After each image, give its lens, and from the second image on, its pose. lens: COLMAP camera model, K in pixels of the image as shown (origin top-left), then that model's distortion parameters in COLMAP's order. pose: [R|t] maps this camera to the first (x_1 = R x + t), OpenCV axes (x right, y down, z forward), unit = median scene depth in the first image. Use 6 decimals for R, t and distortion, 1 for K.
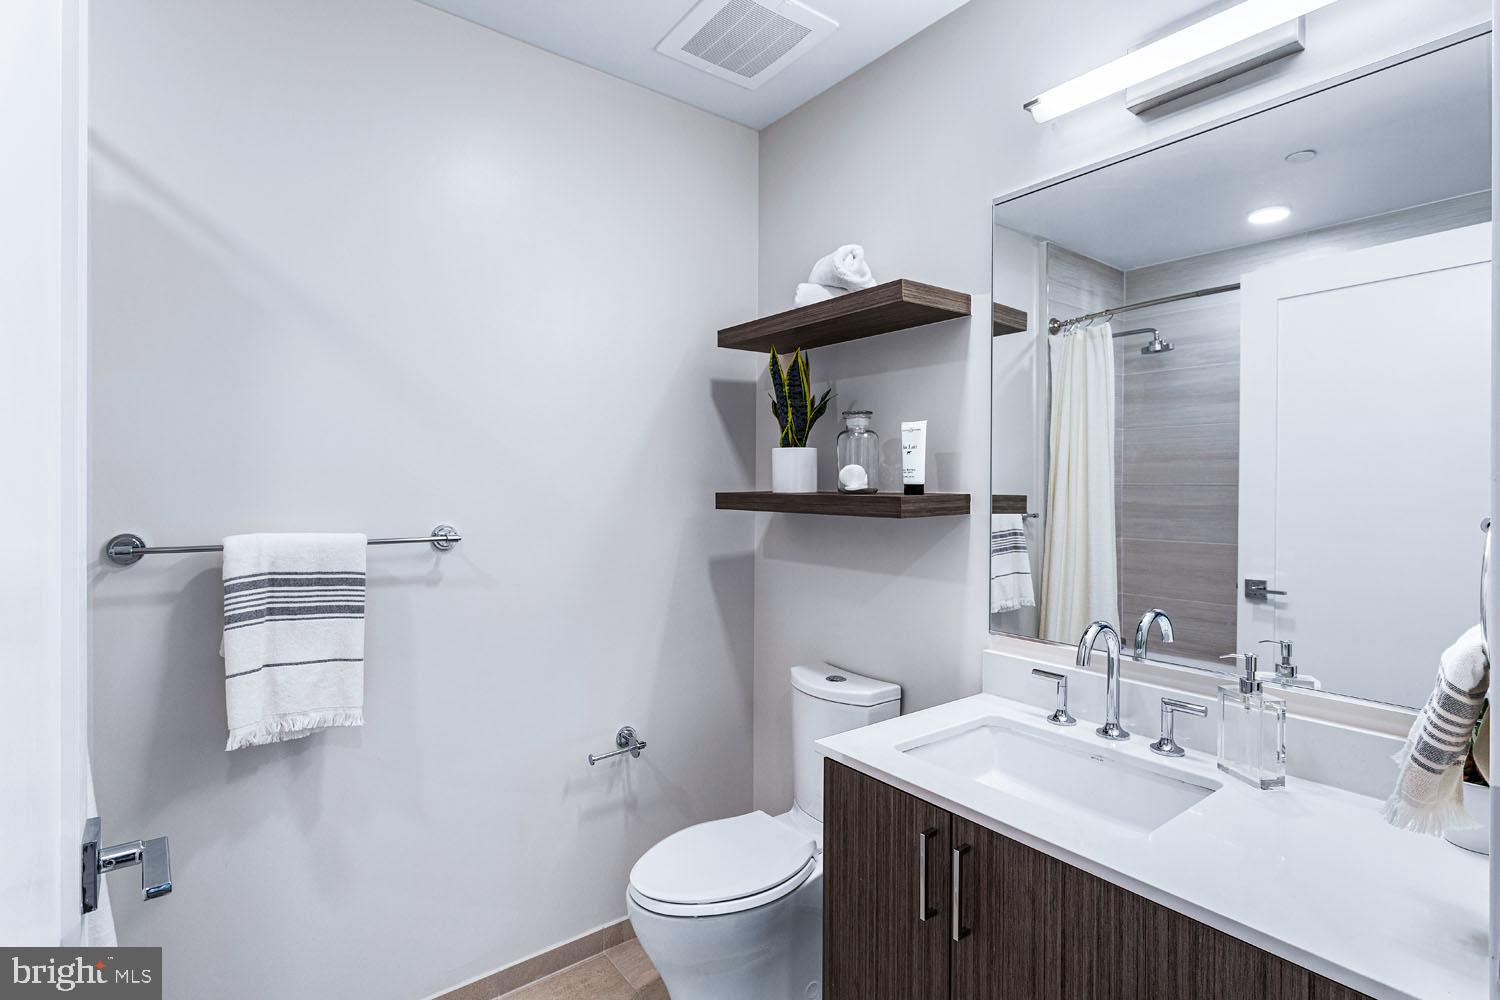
lens RADIAL K [[762.3, 0, 742.4], [0, 762.3, 486.9], [0, 0, 1]] dist [-0.000825, -0.000546]
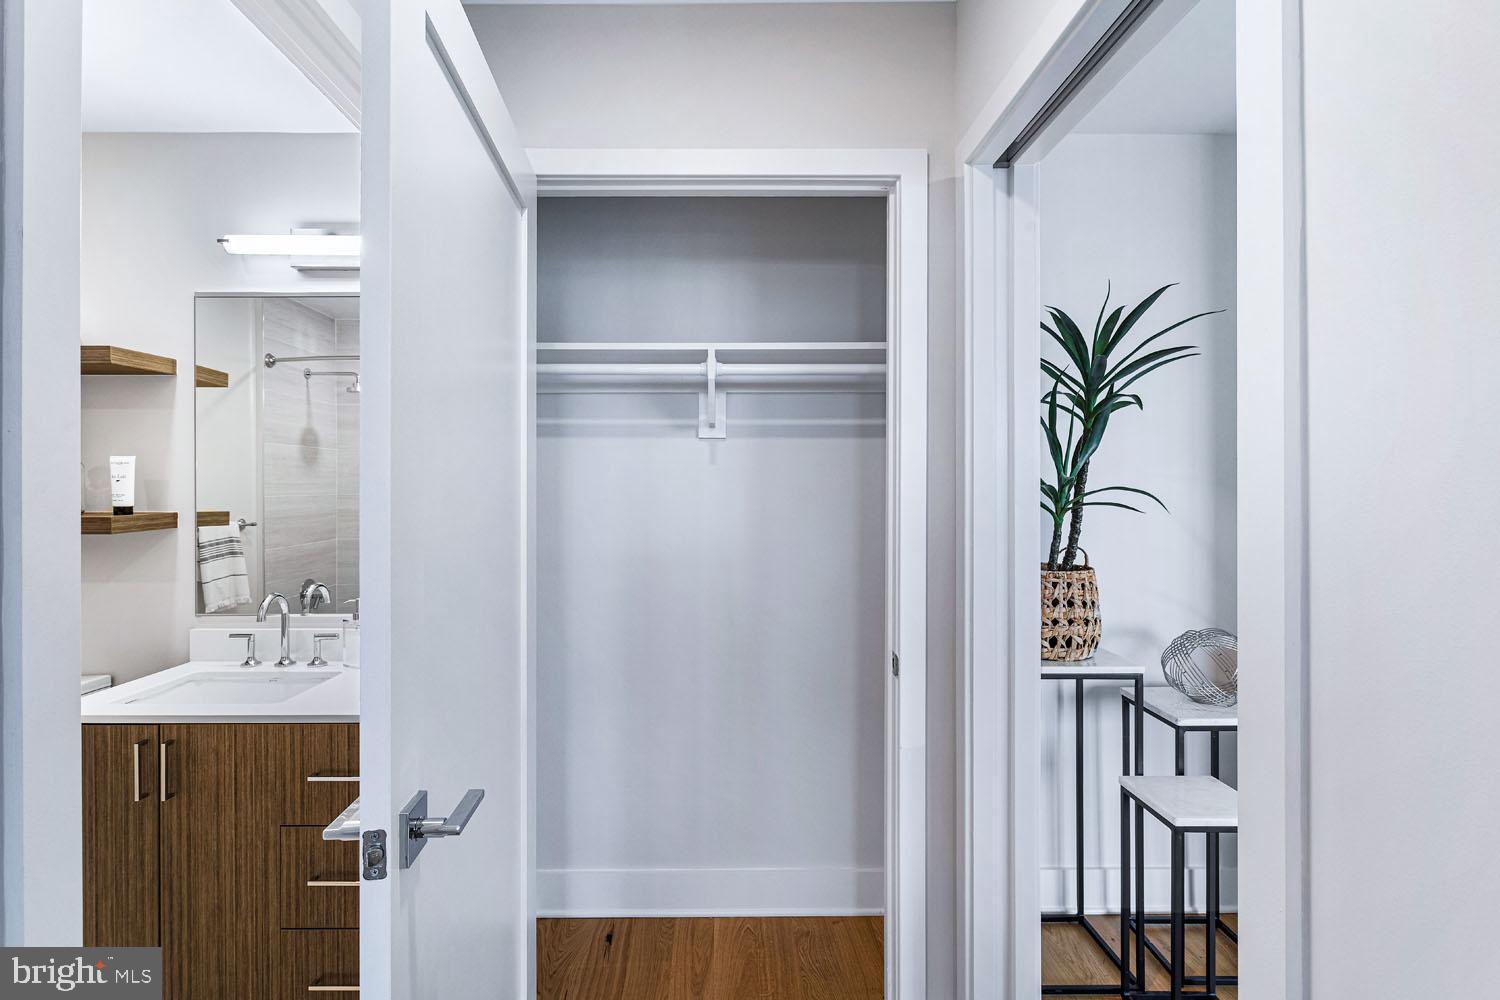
lens RADIAL K [[762.3, 0, 742.4], [0, 762.3, 486.9], [0, 0, 1]] dist [-0.000825, -0.000546]
pose [[0.613231, -0.008784, 0.789855, -0.170780], [0.010529, 0.999940, 0.002946, -0.035046], [-0.789833, 0.006510, 0.613287, -0.699648]]
